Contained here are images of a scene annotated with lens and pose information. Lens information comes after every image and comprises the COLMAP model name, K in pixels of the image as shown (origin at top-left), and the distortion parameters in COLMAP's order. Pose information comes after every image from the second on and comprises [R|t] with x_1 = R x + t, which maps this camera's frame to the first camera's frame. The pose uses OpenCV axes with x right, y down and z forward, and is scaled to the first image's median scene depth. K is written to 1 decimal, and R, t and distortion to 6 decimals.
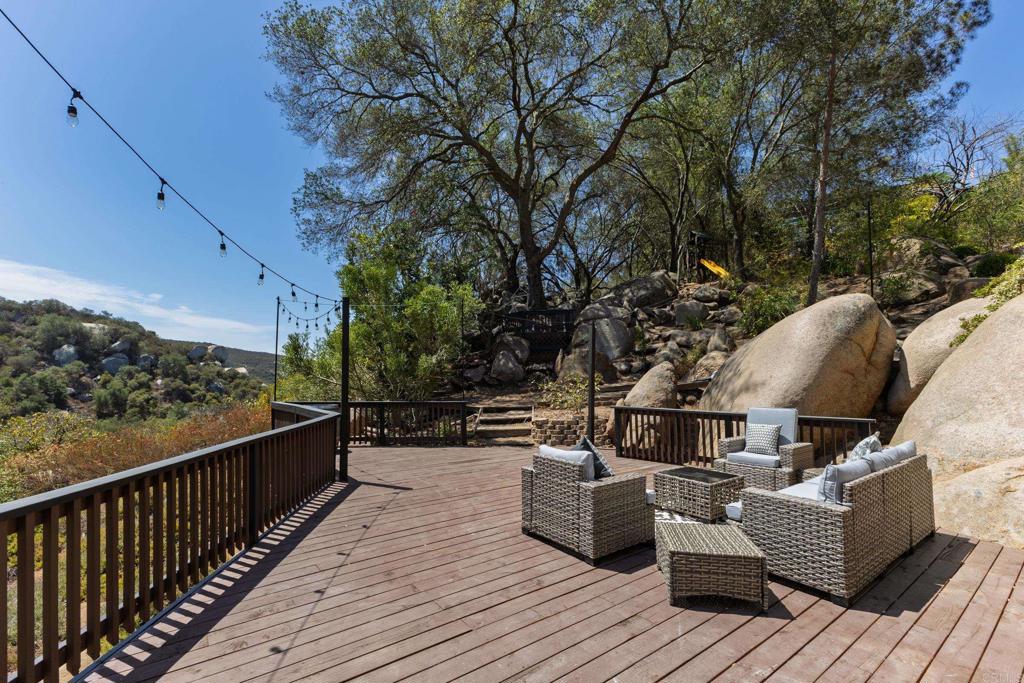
lens RADIAL K [[449.5, 0, 516.3], [0, 449.5, 366.1], [0, 0, 1]] dist [0.020379, -0.002594]
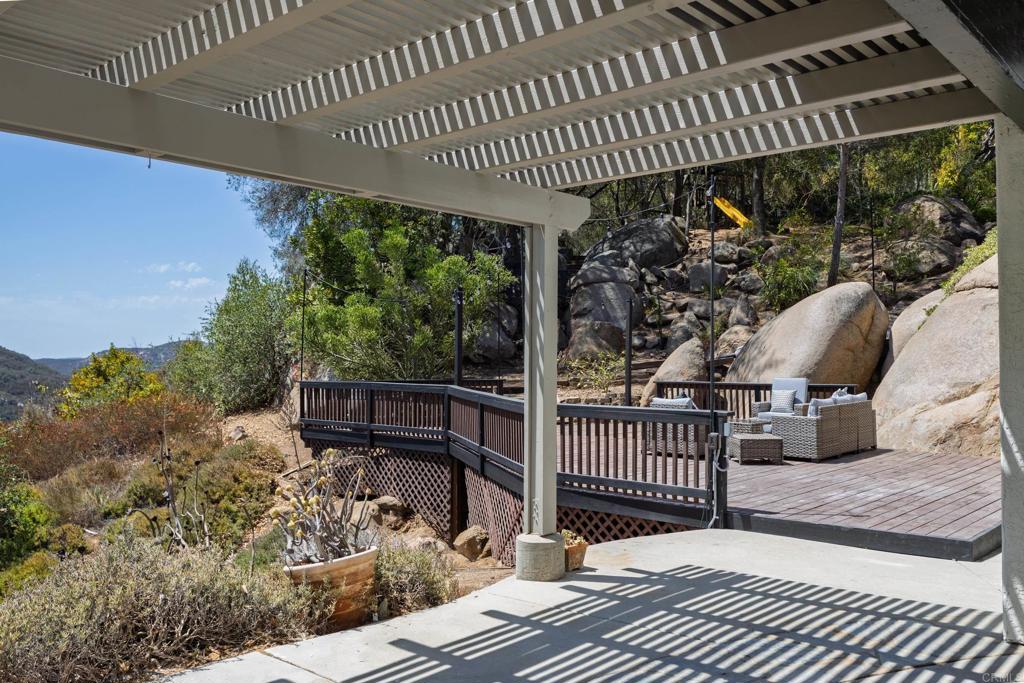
lens RADIAL K [[854.4, 0, 511.8], [0, 854.4, 344.5], [0, 0, 1]] dist [0.008501, -0.013425]
pose [[0.982663, -0.000035, 0.185399, -0.325264], [-0.002819, 0.999882, 0.015133, -0.018104], [-0.185377, -0.015393, 0.982547, -0.608549]]
